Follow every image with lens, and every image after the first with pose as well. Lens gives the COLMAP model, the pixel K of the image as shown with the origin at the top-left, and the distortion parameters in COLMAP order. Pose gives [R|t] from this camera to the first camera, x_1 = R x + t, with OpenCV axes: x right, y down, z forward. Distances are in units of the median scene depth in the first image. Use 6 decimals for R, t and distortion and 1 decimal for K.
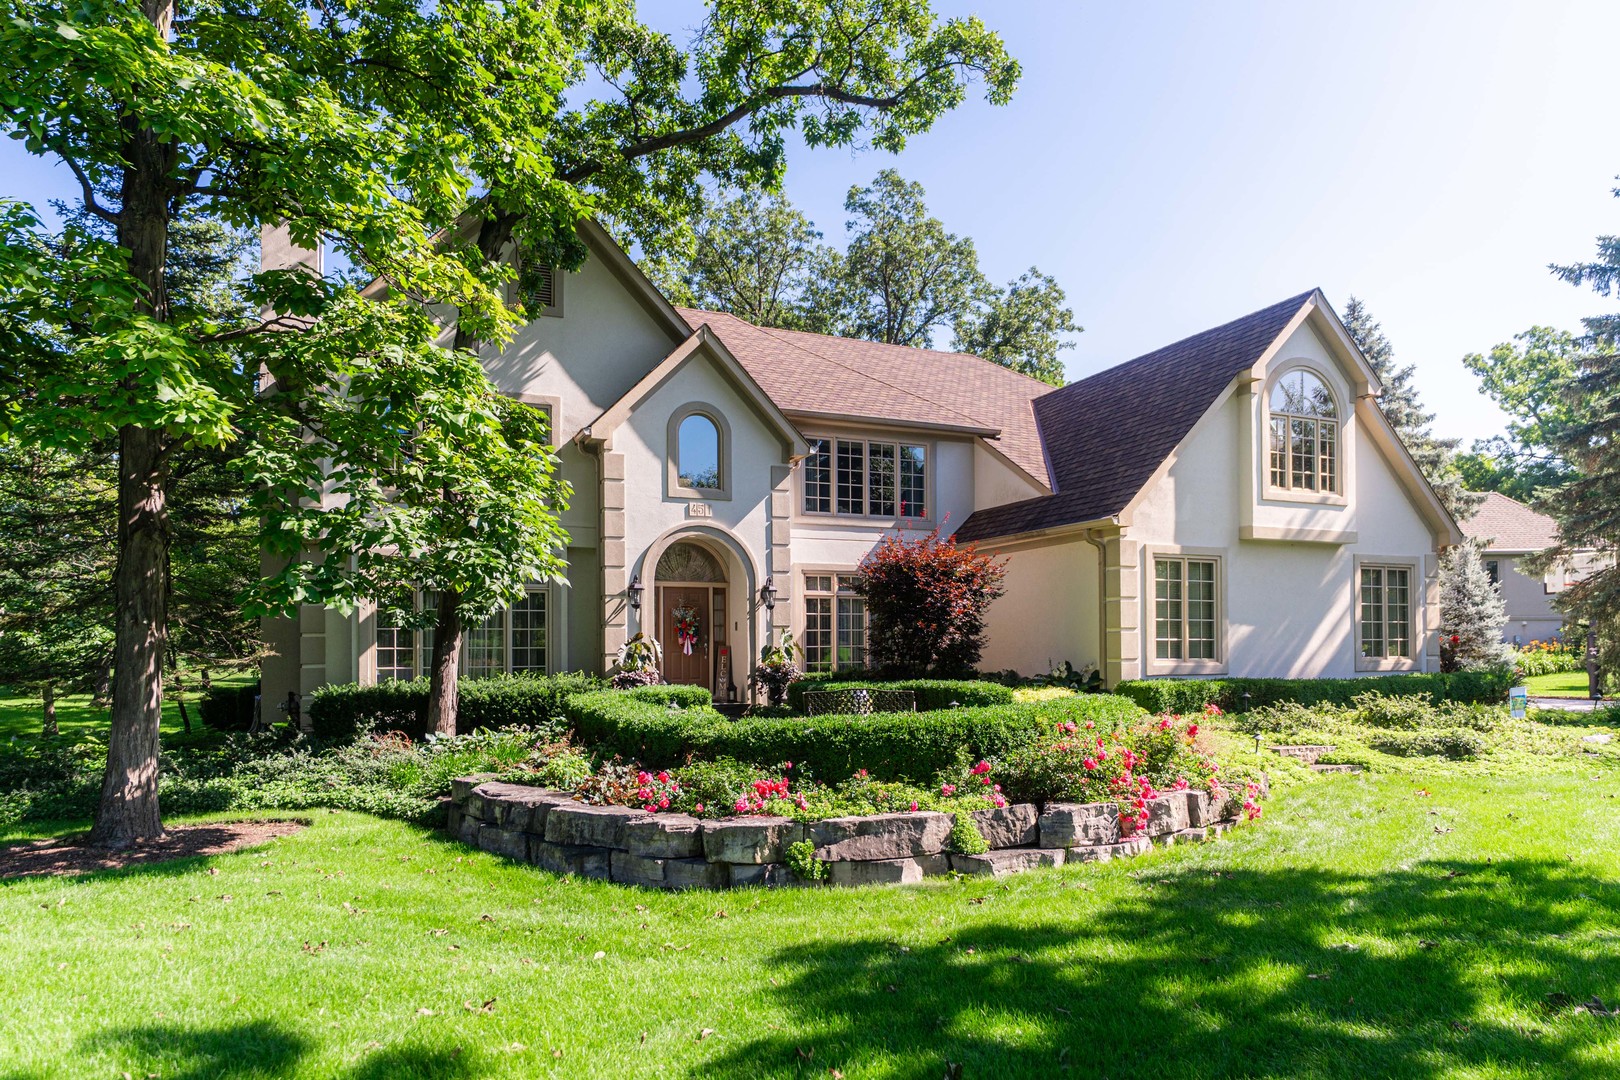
lens RADIAL K [[903.9, 0, 808.9], [0, 903.9, 627.4], [0, 0, 1]] dist [-0.000795, -0.000027]
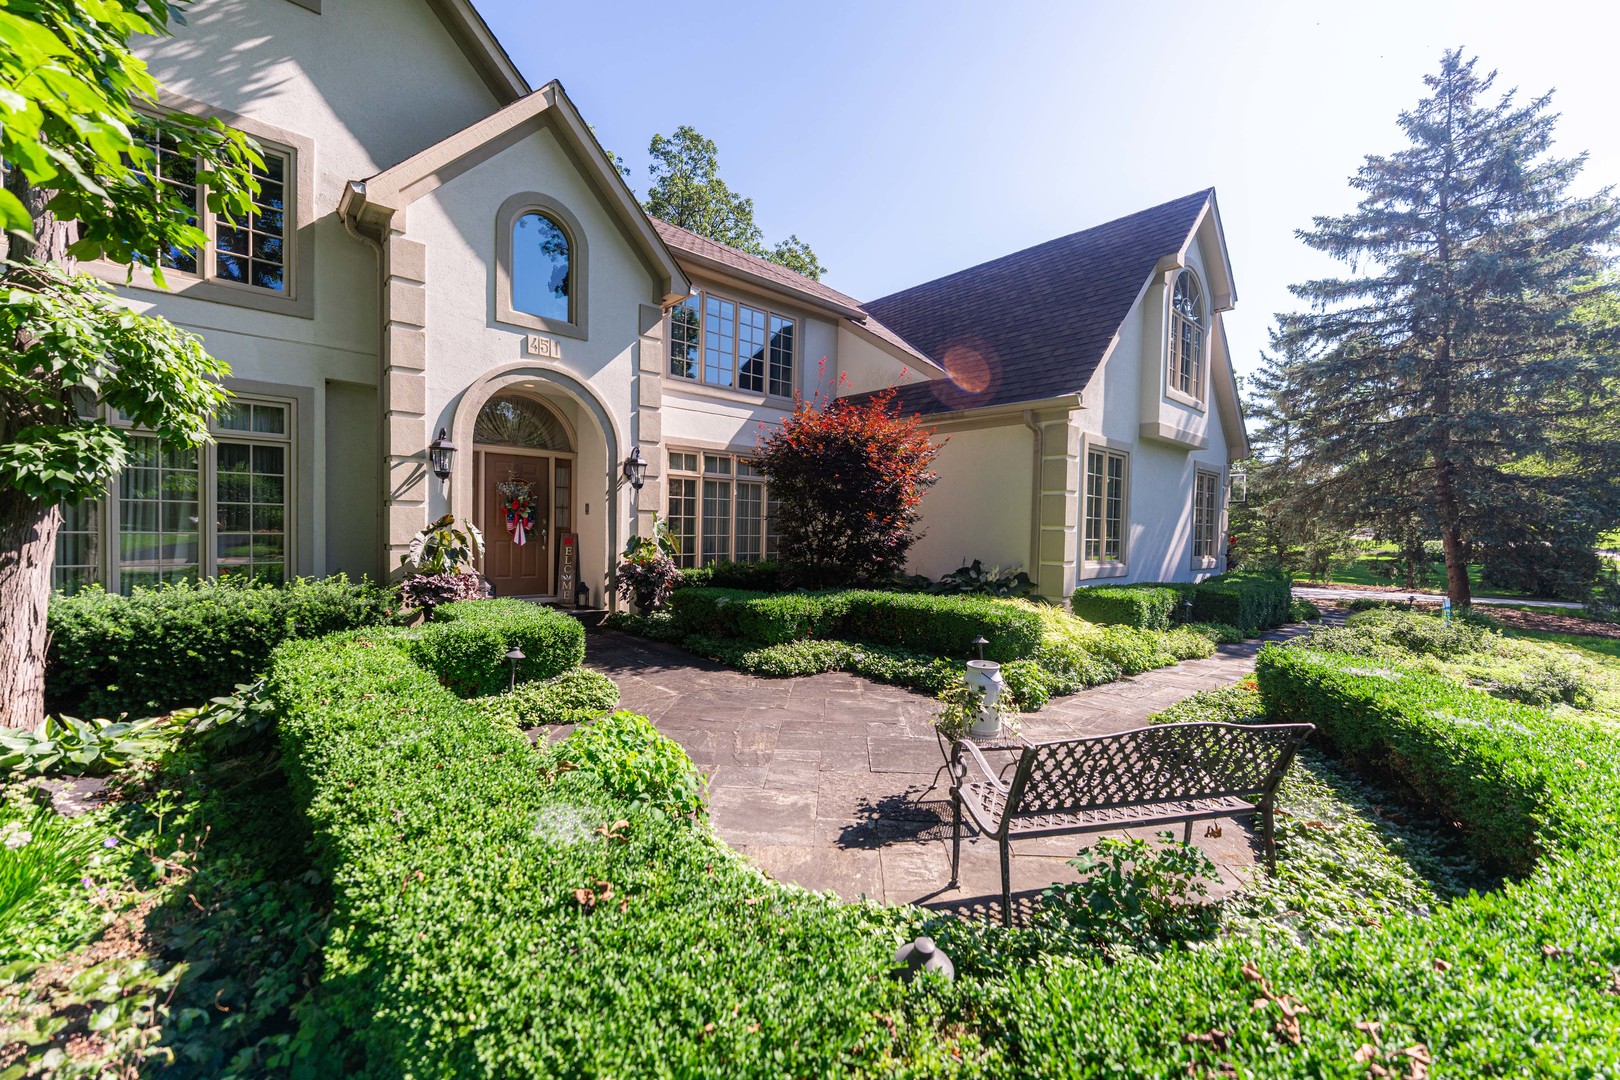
lens RADIAL K [[598.7, 0, 766.3], [0, 598.7, 536.6], [0, 0, 1]] dist [-0.001447, -0.000272]
pose [[0.954904, 0.019528, 0.296271, -0.090978], [-0.032265, 0.998751, 0.038162, -0.002441], [-0.295156, -0.046000, 0.954341, 0.493443]]
